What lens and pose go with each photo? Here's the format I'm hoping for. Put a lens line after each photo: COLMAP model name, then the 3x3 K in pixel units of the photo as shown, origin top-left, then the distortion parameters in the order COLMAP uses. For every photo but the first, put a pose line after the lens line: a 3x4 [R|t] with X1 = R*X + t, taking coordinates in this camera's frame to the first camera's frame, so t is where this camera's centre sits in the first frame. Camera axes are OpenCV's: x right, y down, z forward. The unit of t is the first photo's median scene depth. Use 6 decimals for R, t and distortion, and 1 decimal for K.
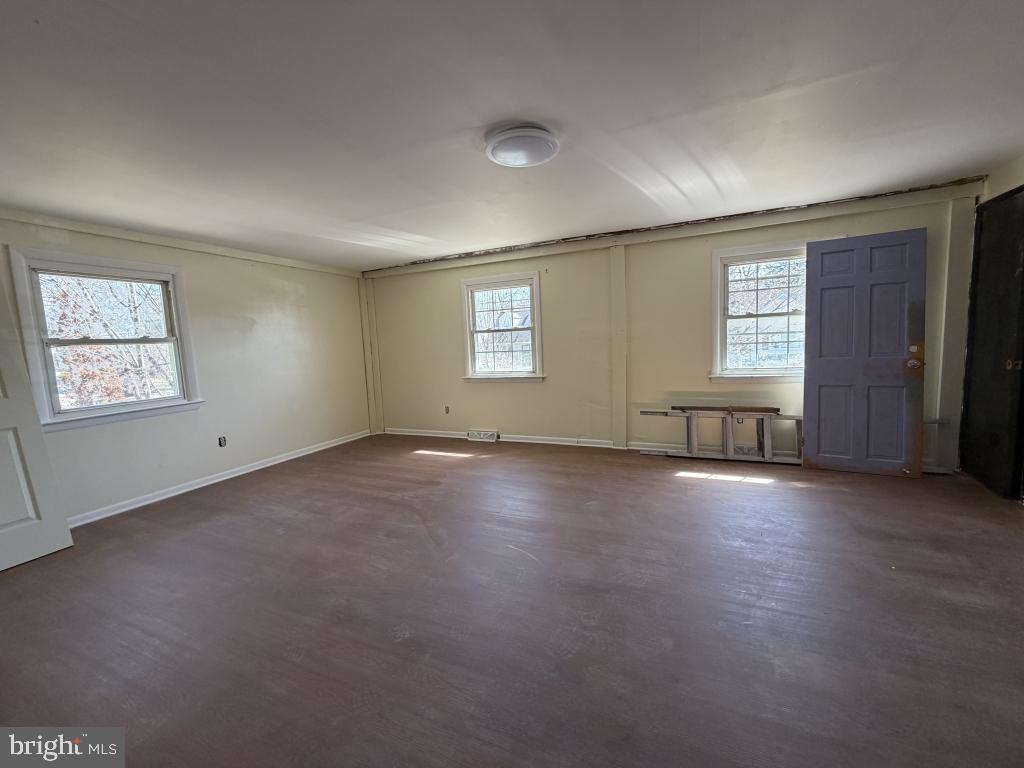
lens RADIAL K [[404.4, 0, 509.0], [0, 404.4, 383.3], [0, 0, 1]] dist [0.000971, -0.000044]
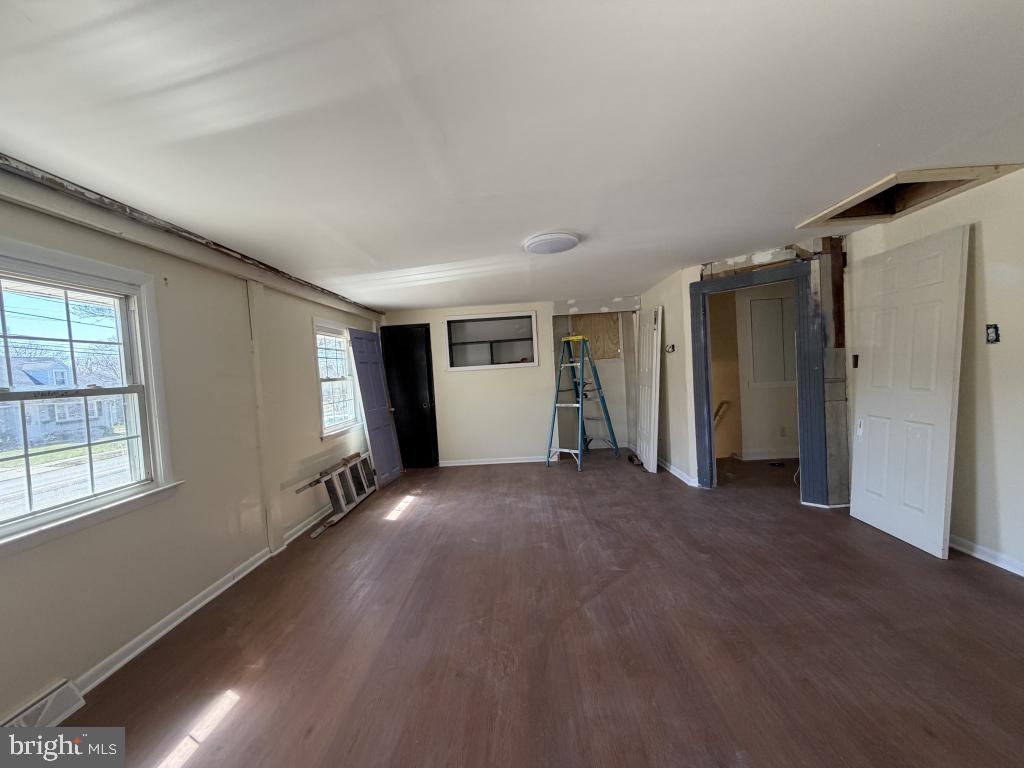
lens RADIAL K [[404.4, 0, 508.2], [0, 404.4, 385.2], [0, 0, 1]] dist [0.000971, -0.000044]
pose [[-0.358450, 0.033932, 0.932932, -0.683011], [0.174600, 0.984142, 0.031290, -0.103103], [-0.917076, 0.174106, -0.358690, 0.990560]]
